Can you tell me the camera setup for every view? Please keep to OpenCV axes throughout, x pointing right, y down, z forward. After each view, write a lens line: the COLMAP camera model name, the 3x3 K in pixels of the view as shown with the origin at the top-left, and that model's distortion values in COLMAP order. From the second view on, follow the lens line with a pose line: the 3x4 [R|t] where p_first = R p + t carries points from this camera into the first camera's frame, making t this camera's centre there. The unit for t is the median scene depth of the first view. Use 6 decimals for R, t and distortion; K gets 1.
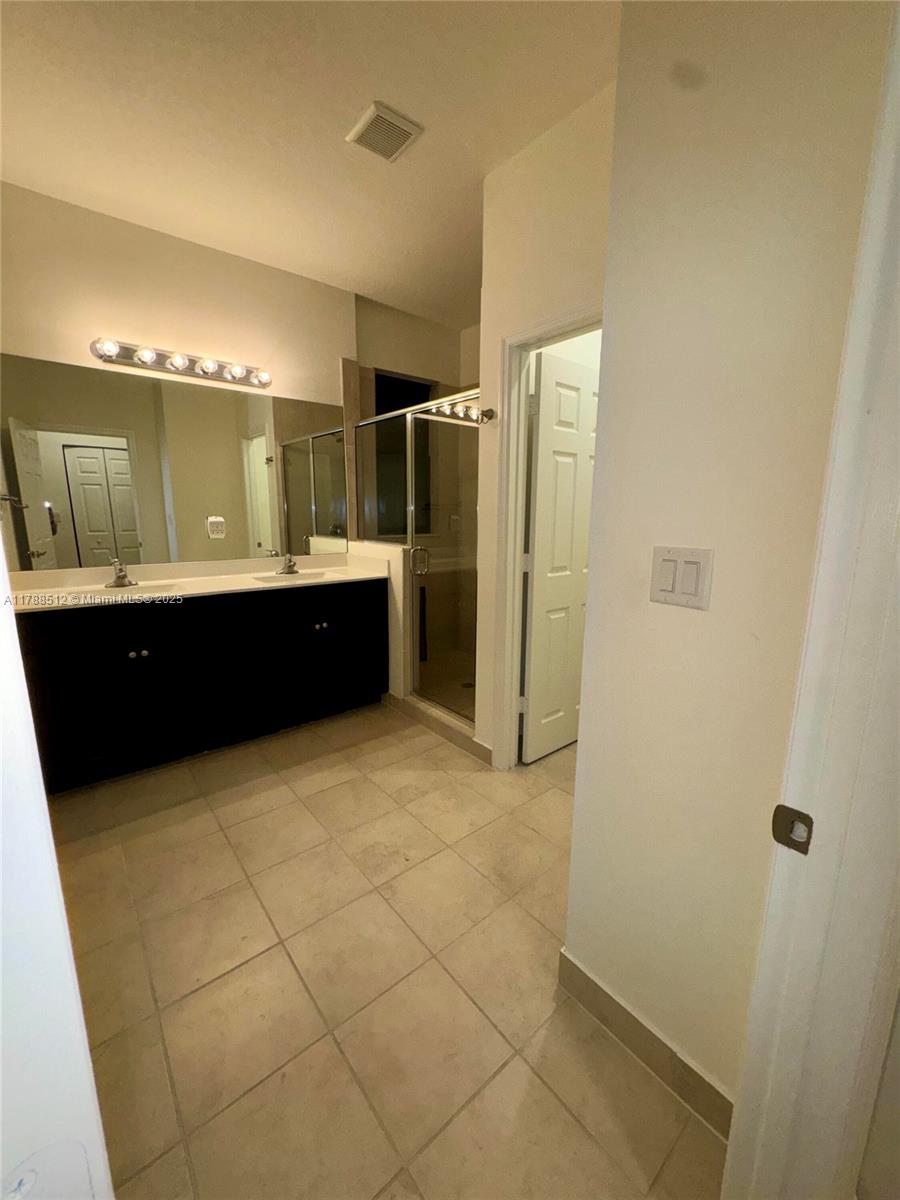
lens RADIAL K [[478.9, 0, 445.2], [0, 478.9, 596.8], [0, 0, 1]] dist [-0.001559, -0.000119]
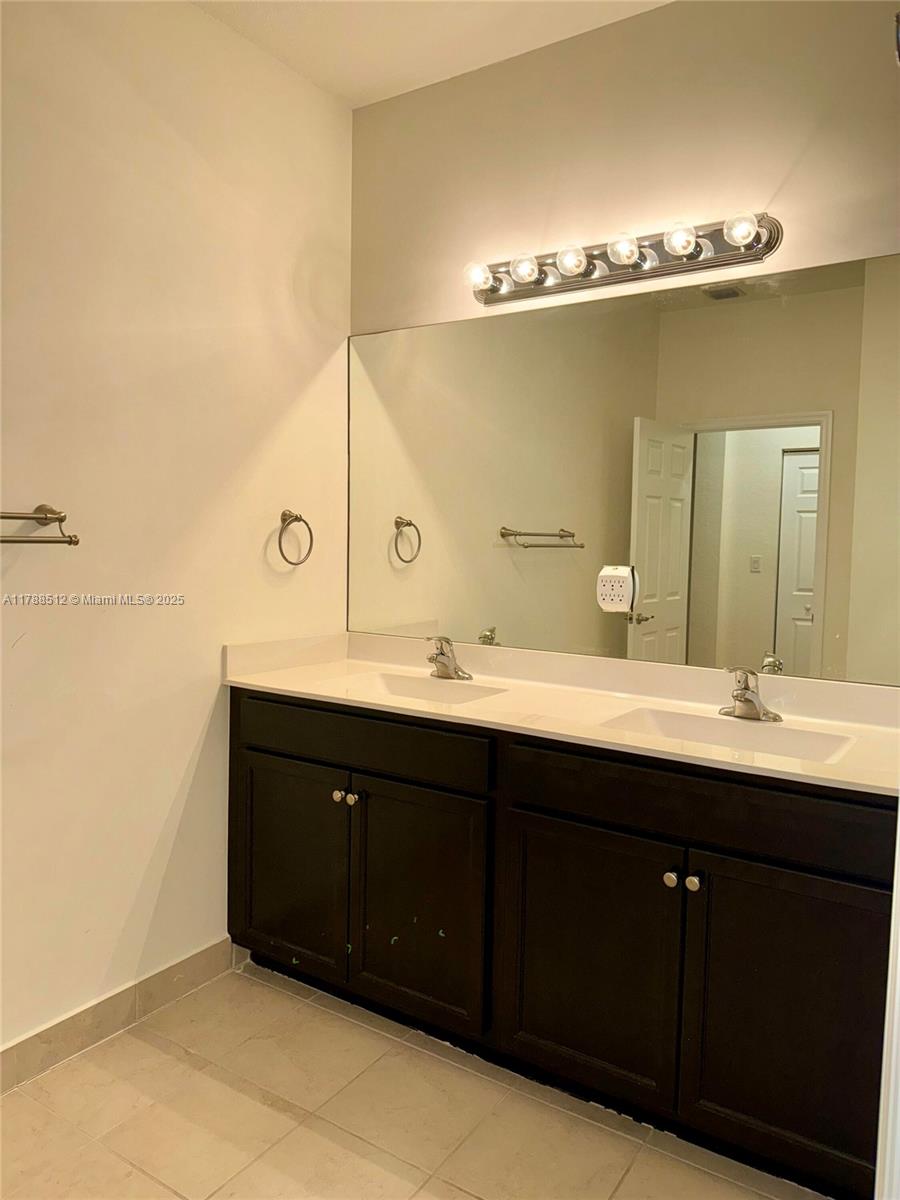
lens RADIAL K [[850.5, 0, 448.2], [0, 850.5, 597.8], [0, 0, 1]] dist [0.006533, -0.002866]
pose [[0.287029, 0.059876, -0.956049, 0.253721], [-0.186806, 0.982382, 0.005442, -0.105859], [0.939531, 0.177034, 0.293157, 0.583092]]
